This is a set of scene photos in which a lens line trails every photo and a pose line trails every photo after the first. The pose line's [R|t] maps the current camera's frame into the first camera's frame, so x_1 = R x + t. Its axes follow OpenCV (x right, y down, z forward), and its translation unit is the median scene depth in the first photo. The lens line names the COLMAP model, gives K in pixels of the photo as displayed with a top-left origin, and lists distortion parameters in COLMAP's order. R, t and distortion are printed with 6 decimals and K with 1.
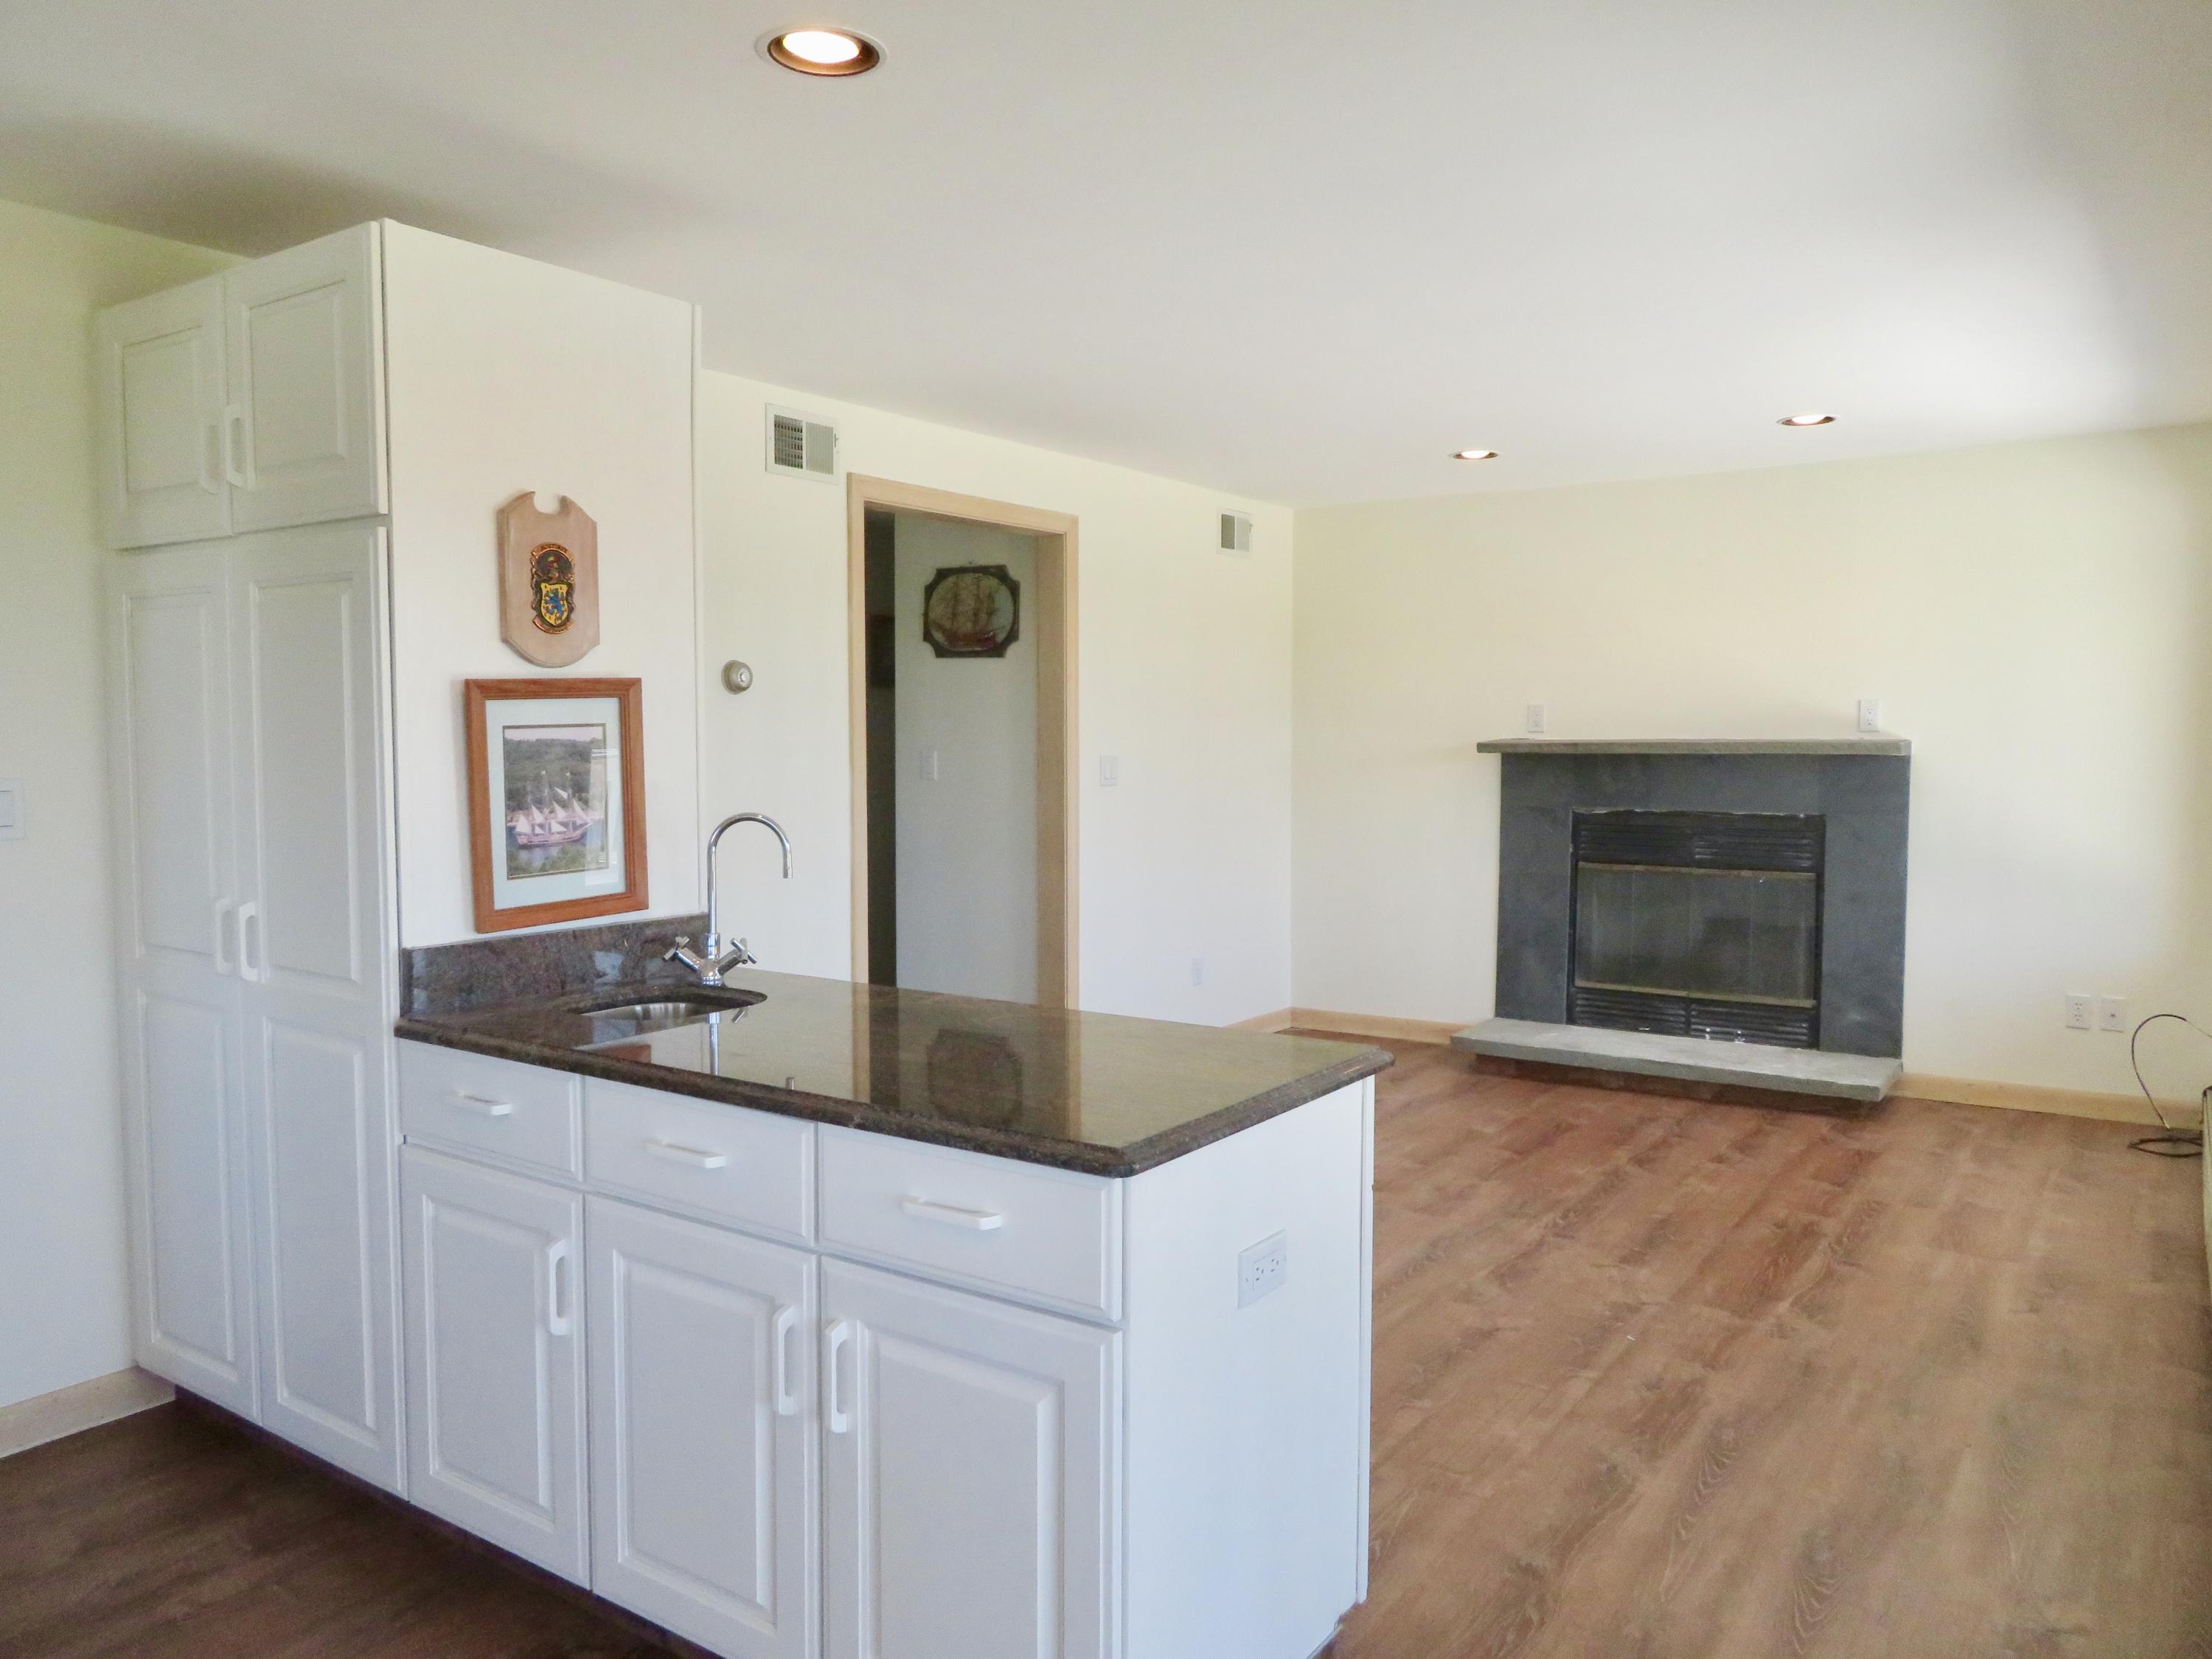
lens RADIAL K [[1572.8, 0, 1114.1], [0, 1572.8, 826.3], [0, 0, 1]] dist [-0.018915, 0.019782]
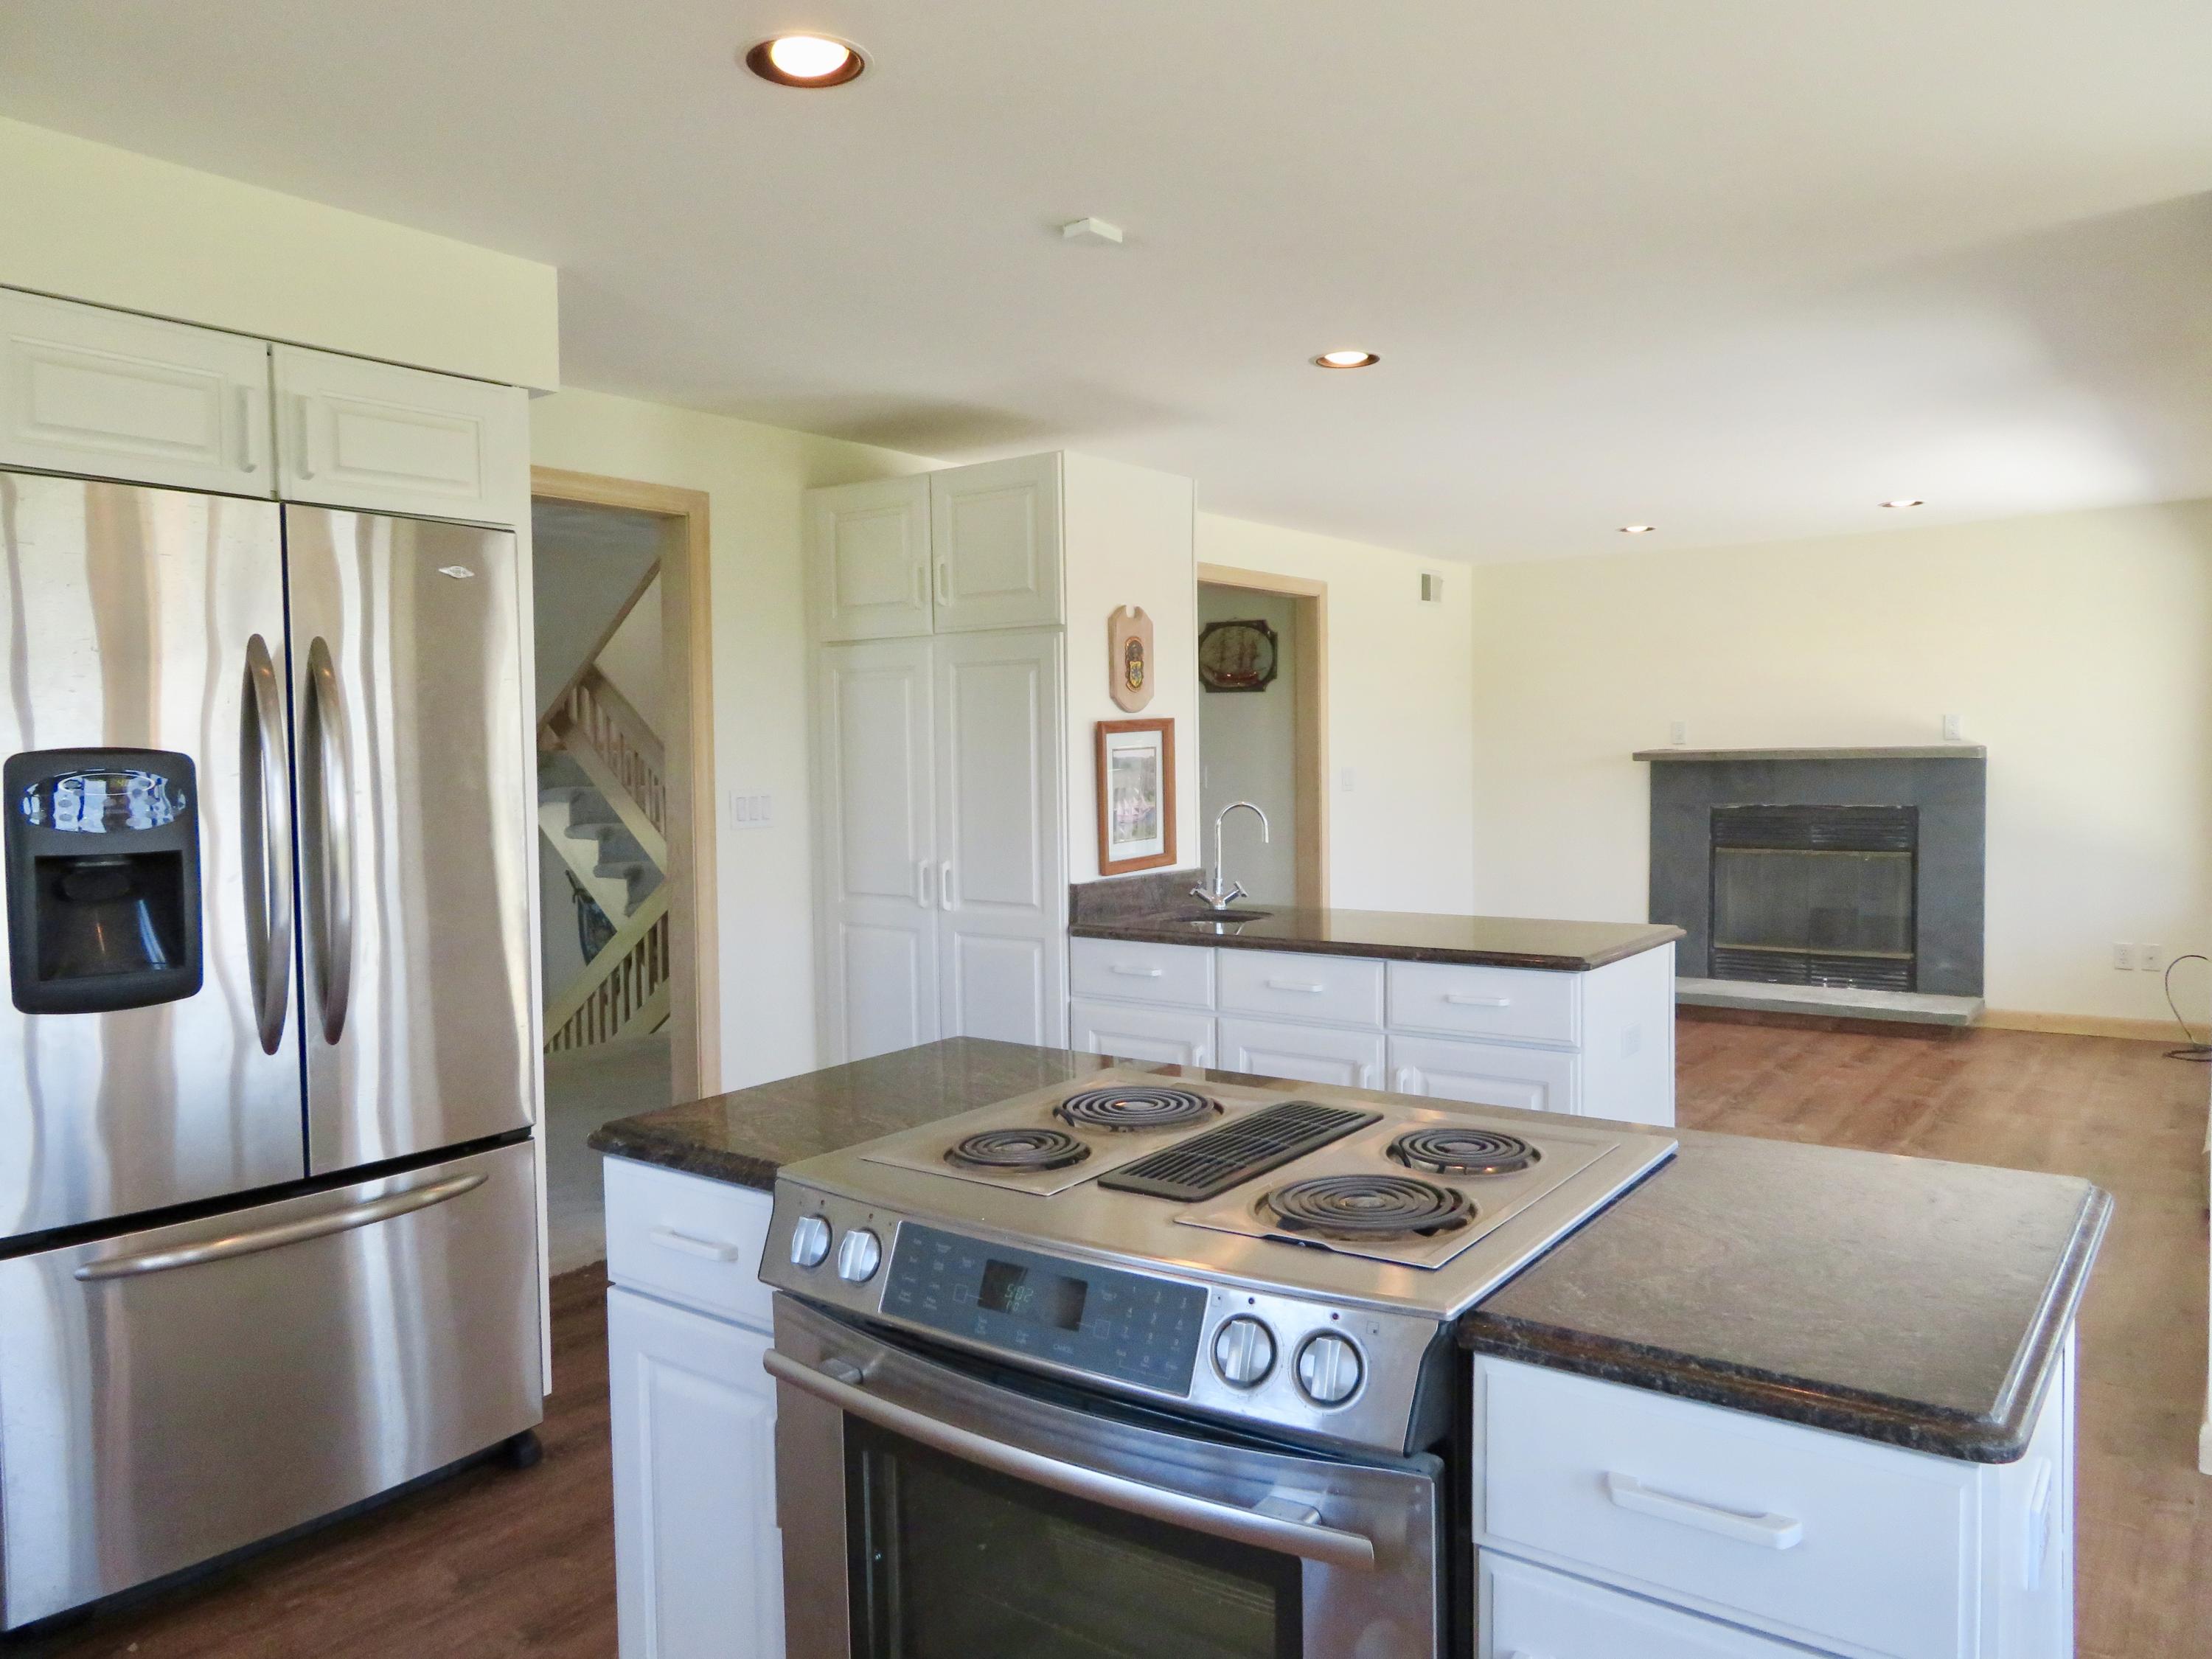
lens RADIAL K [[1572.8, 0, 1114.1], [0, 1572.8, 826.3], [0, 0, 1]] dist [-0.018915, 0.019782]
pose [[0.999201, -0.012889, -0.037840, -0.149524], [0.012456, 0.999855, -0.011648, 0.016137], [0.037985, 0.011167, 0.999216, -0.292540]]
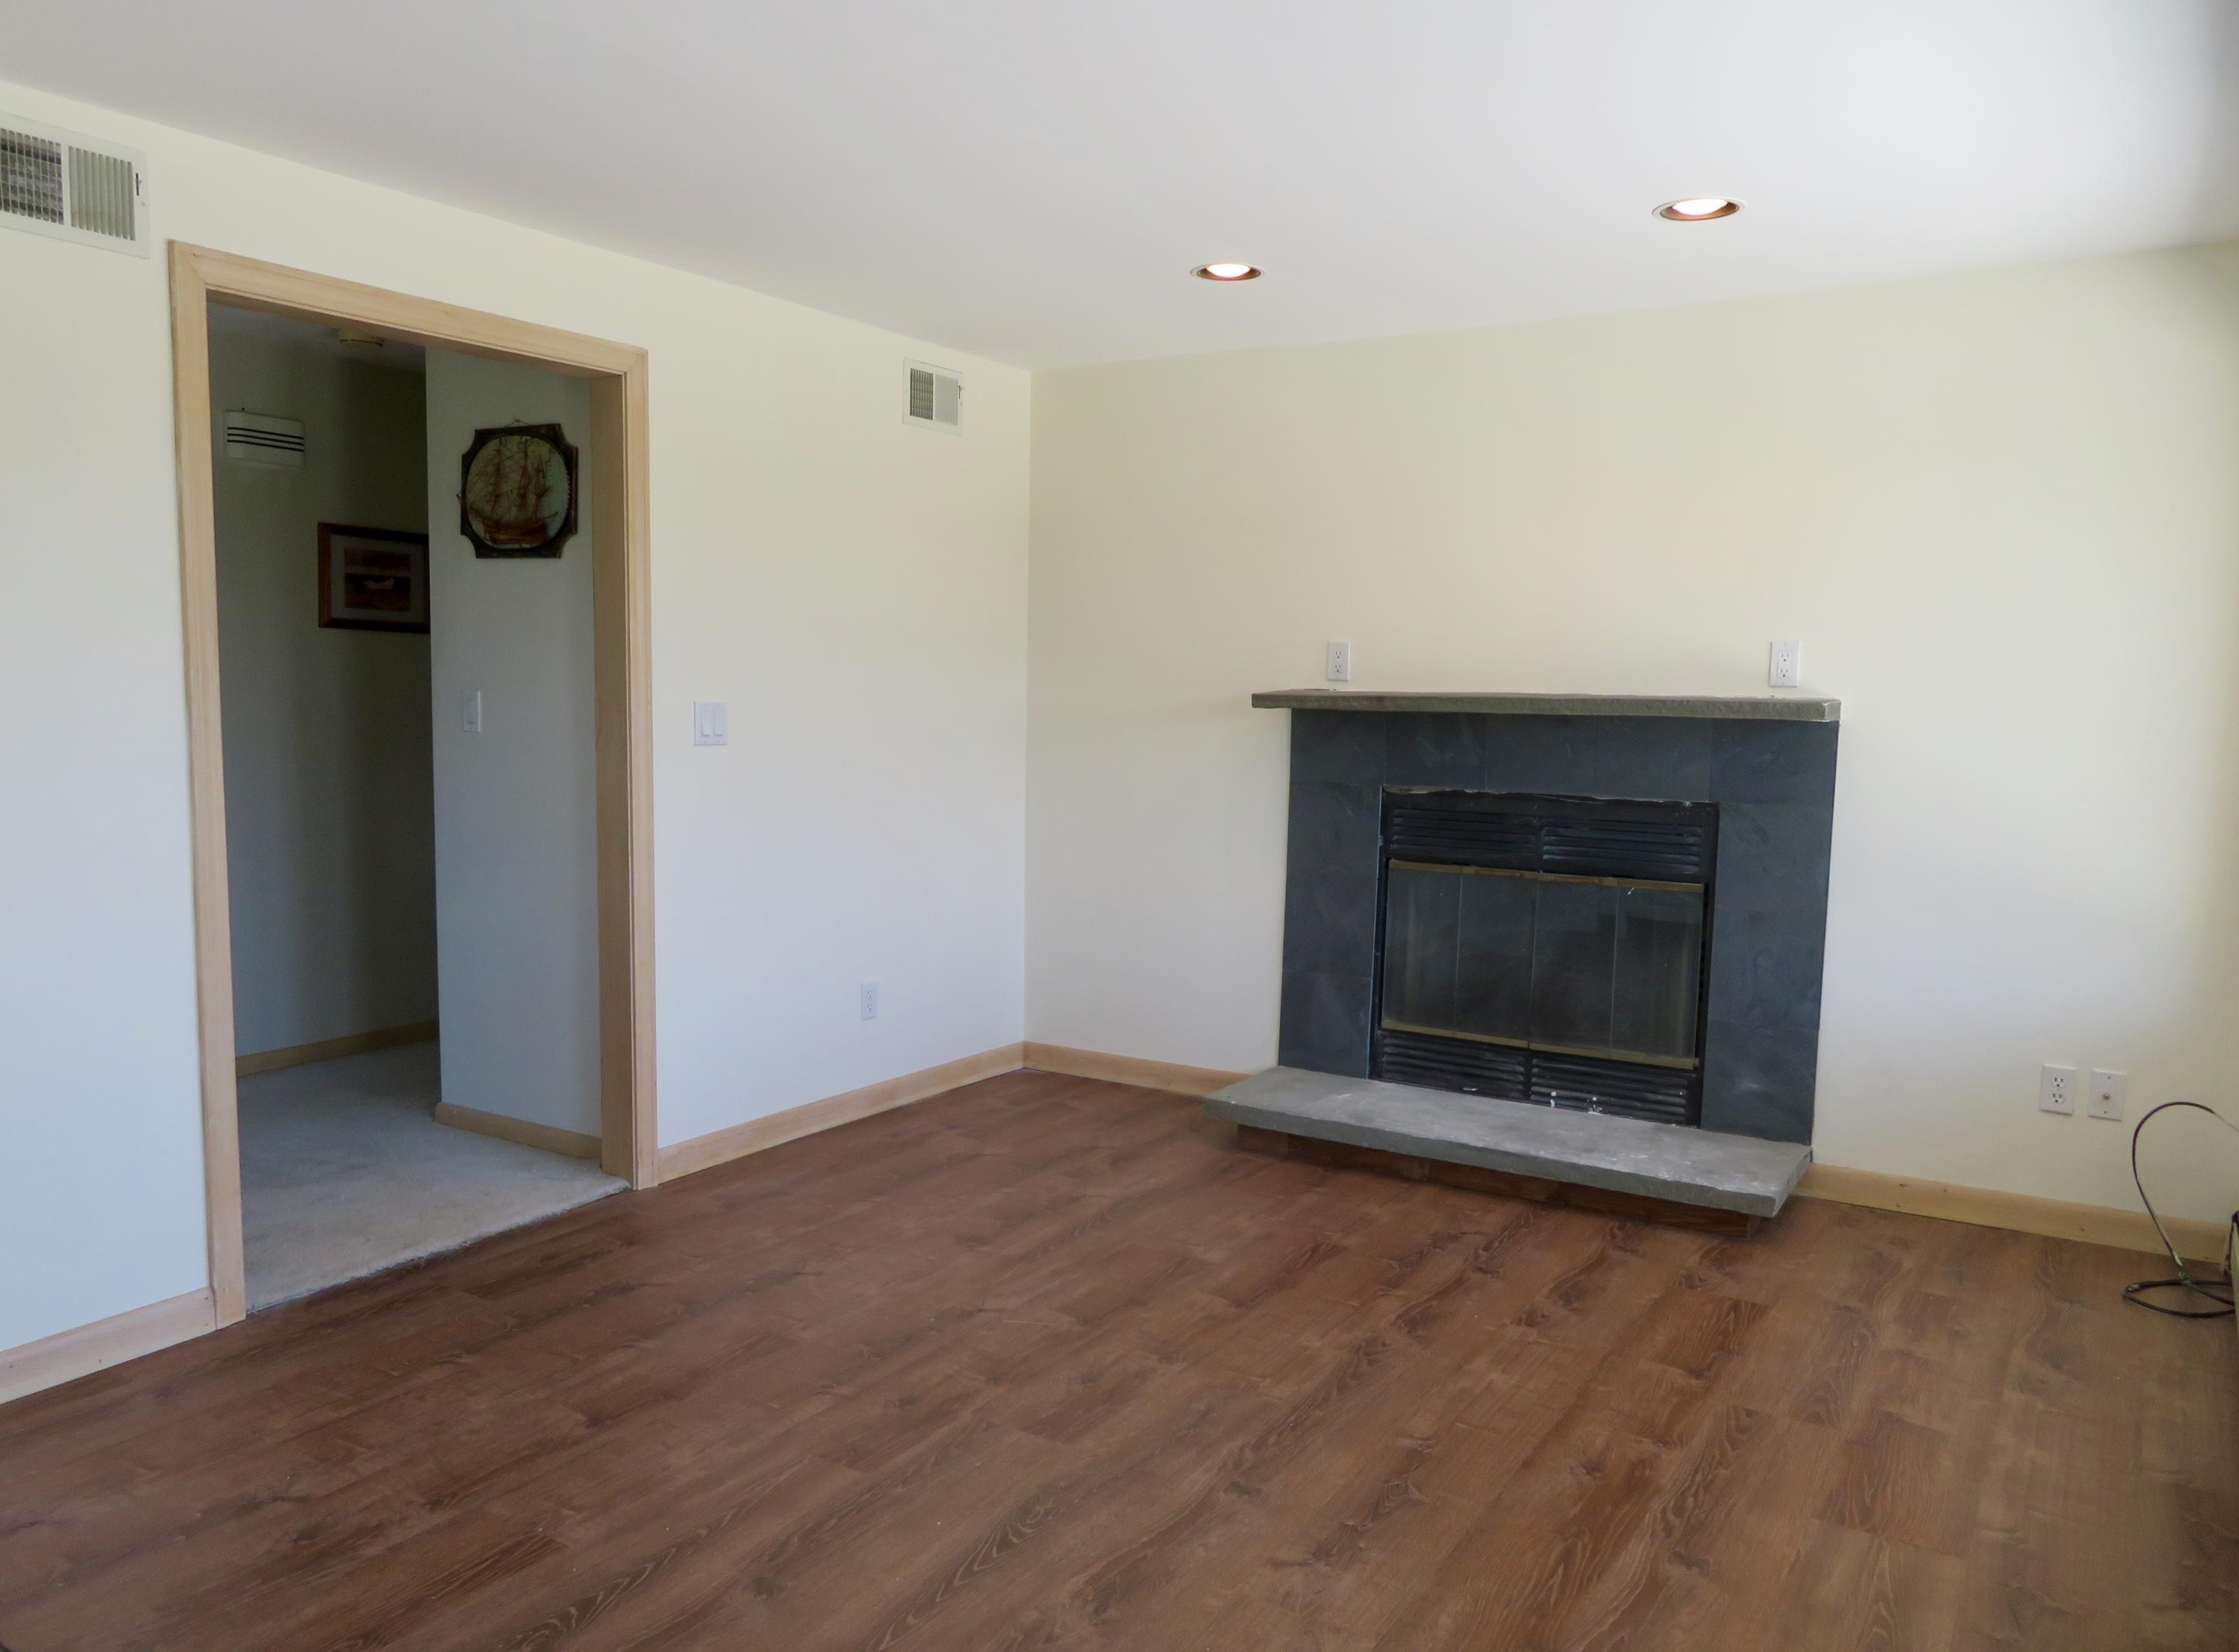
lens RADIAL K [[1656.4, 0, 1093.4], [0, 1656.4, 859.4], [0, 0, 1]] dist [-0.006684, 0.006233]
pose [[0.999280, 0.014205, 0.035181, 0.145945], [-0.015866, 0.998750, 0.047392, -0.013187], [-0.034464, -0.047916, 0.998257, 0.261975]]
